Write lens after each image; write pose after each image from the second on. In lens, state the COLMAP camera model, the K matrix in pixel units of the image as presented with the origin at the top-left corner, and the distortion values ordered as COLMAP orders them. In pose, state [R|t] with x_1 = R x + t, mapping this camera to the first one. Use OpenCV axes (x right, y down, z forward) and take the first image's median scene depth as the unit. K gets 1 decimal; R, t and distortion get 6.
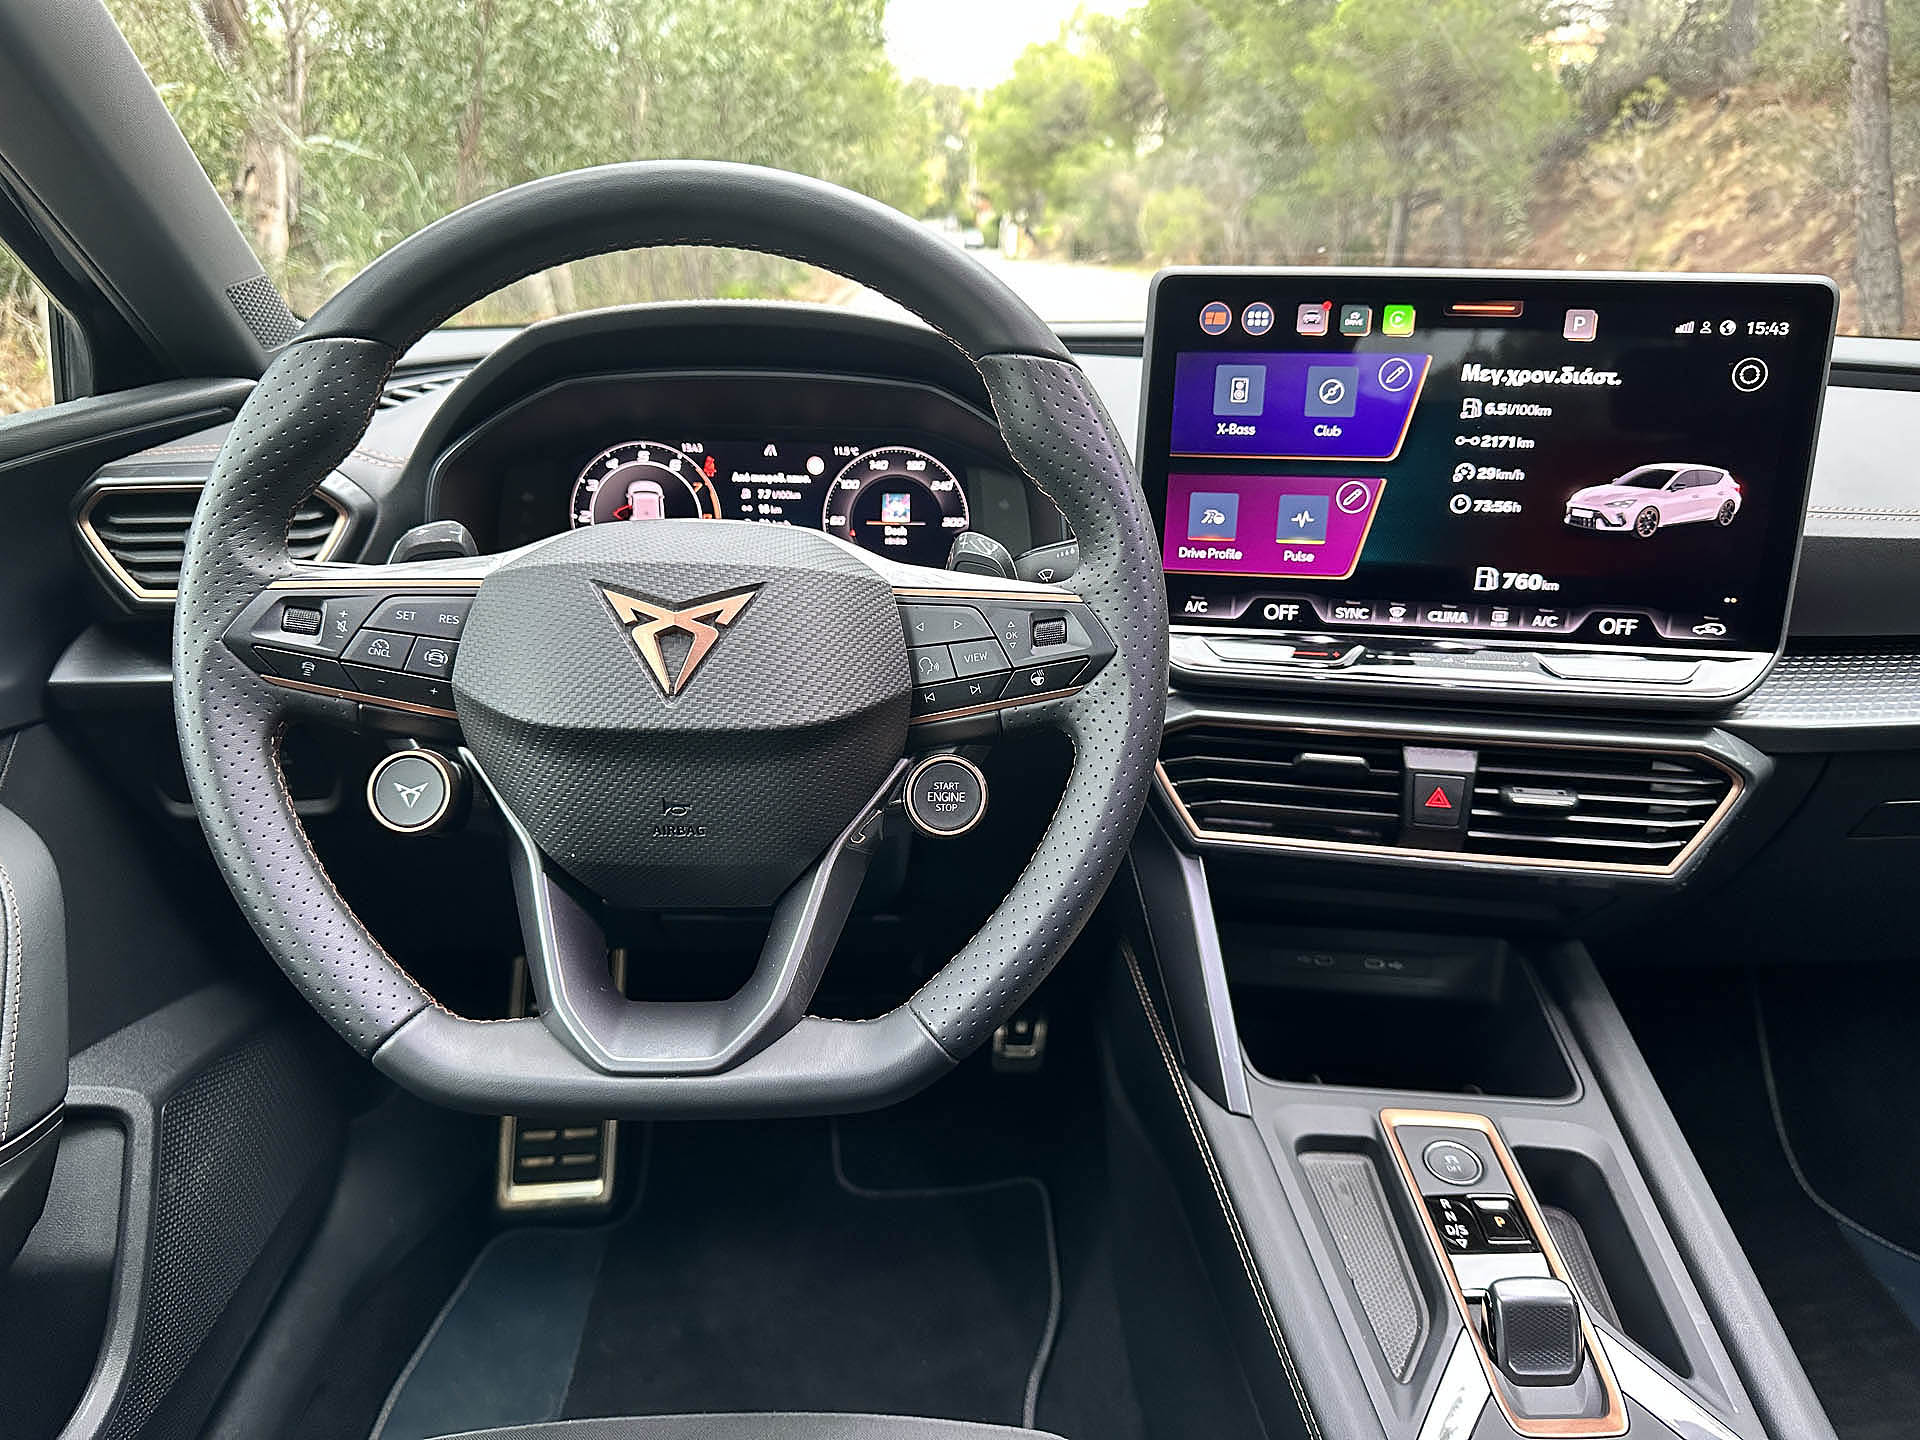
lens RADIAL K [[1329.3, 0, 966.3], [0, 1329.3, 718.3], [0, 0, 1]] dist [0.046108, -0.000669]
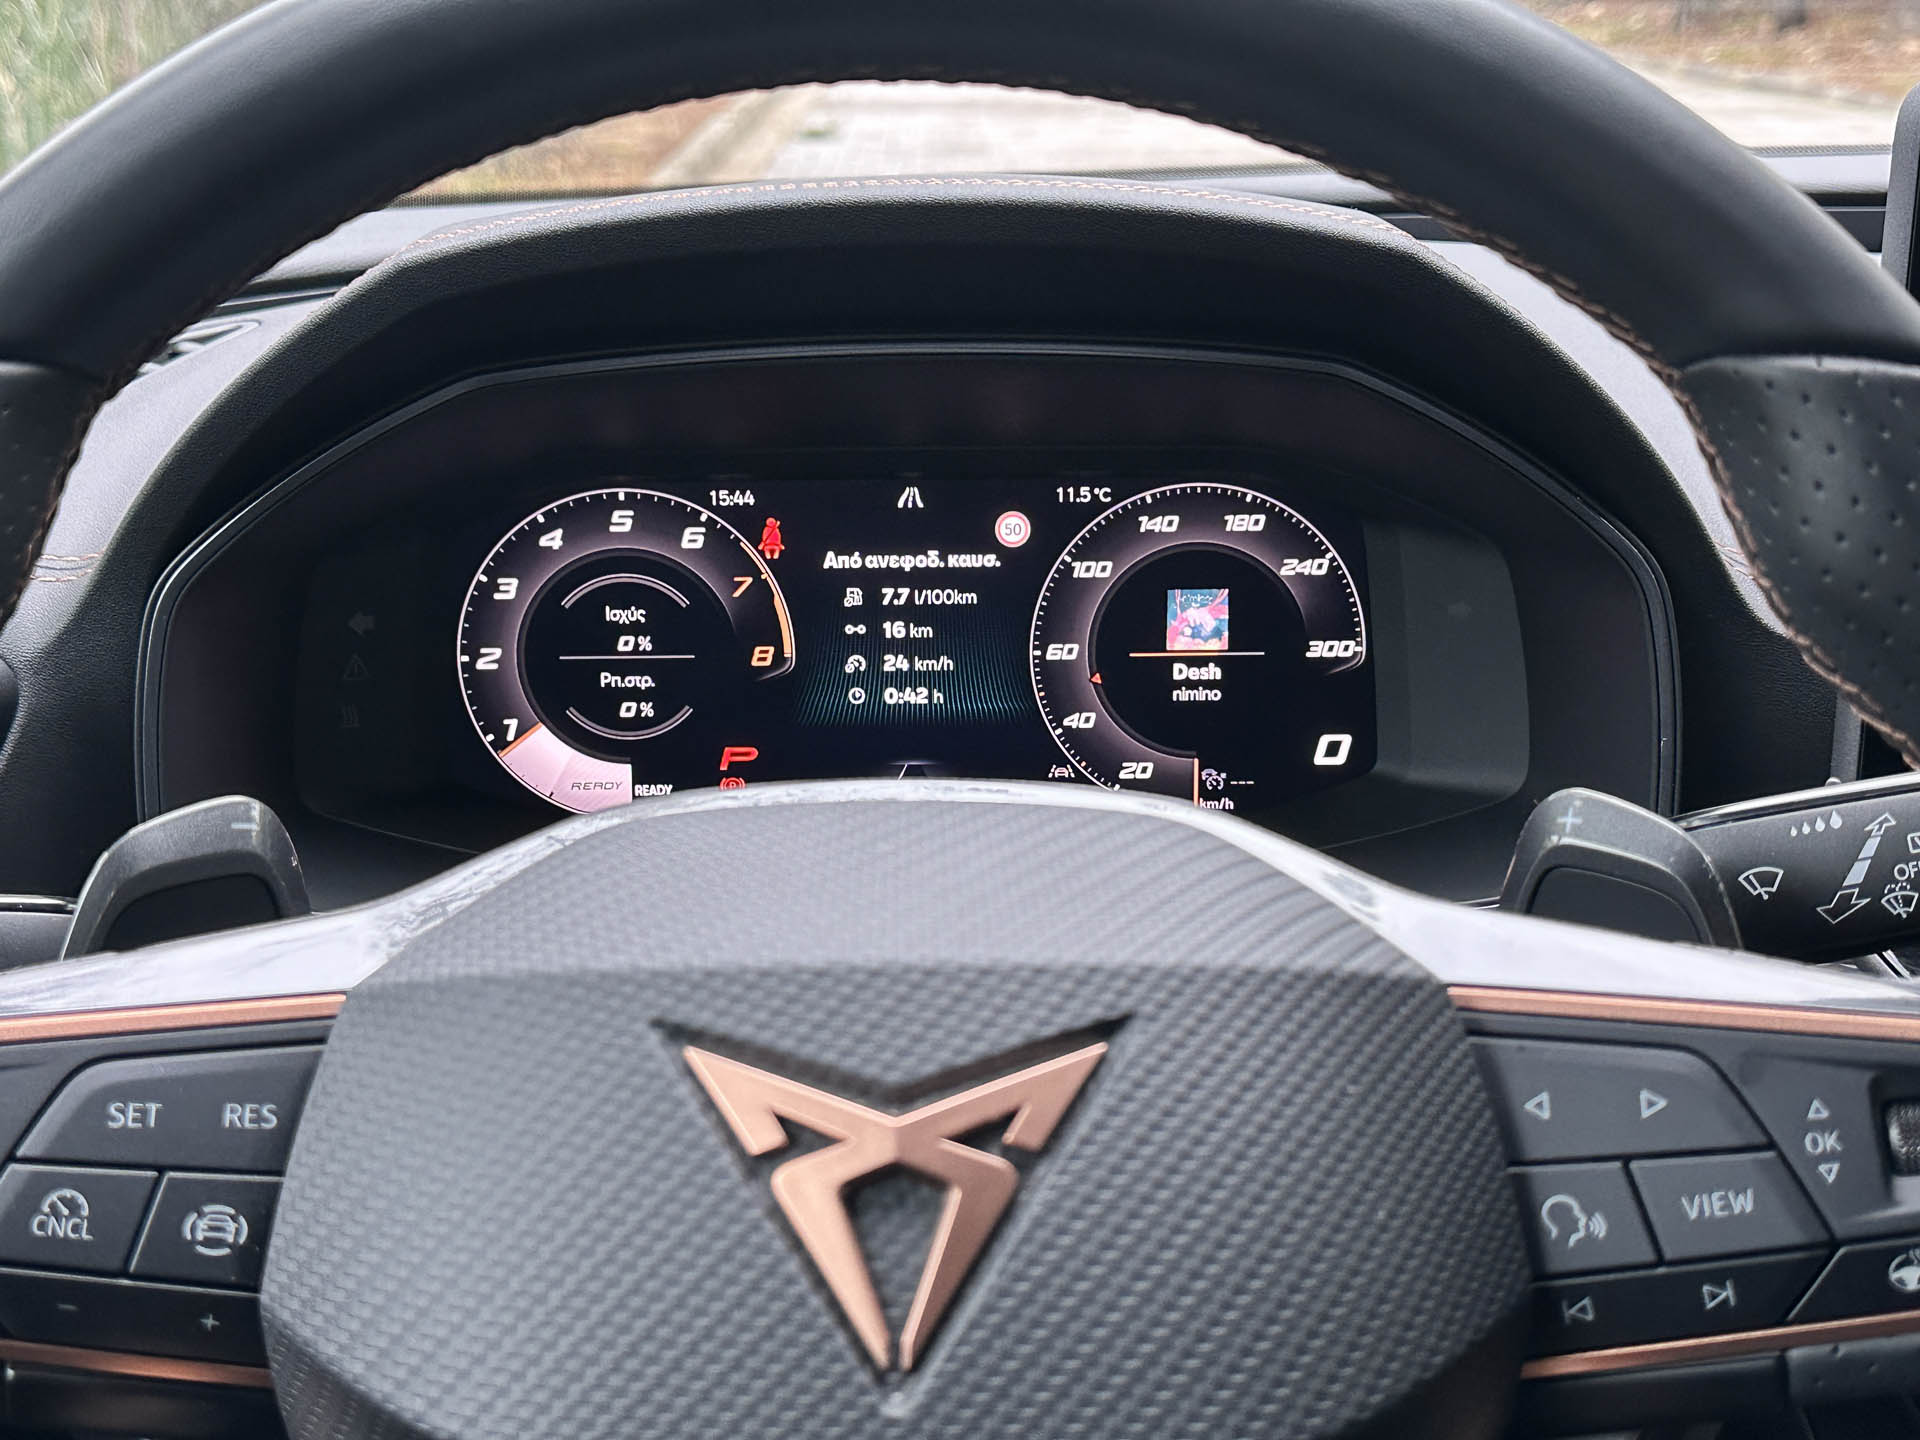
lens RADIAL K [[2510.5, 0, 957.9], [0, 2510.5, 719.8], [0, 0, 1]] dist [0.071426, 0.000000]
pose [[0.998775, -0.020234, -0.045167, -0.096269], [0.017755, 0.998350, -0.054613, -0.084305], [0.046197, 0.053744, 0.997486, 0.189818]]
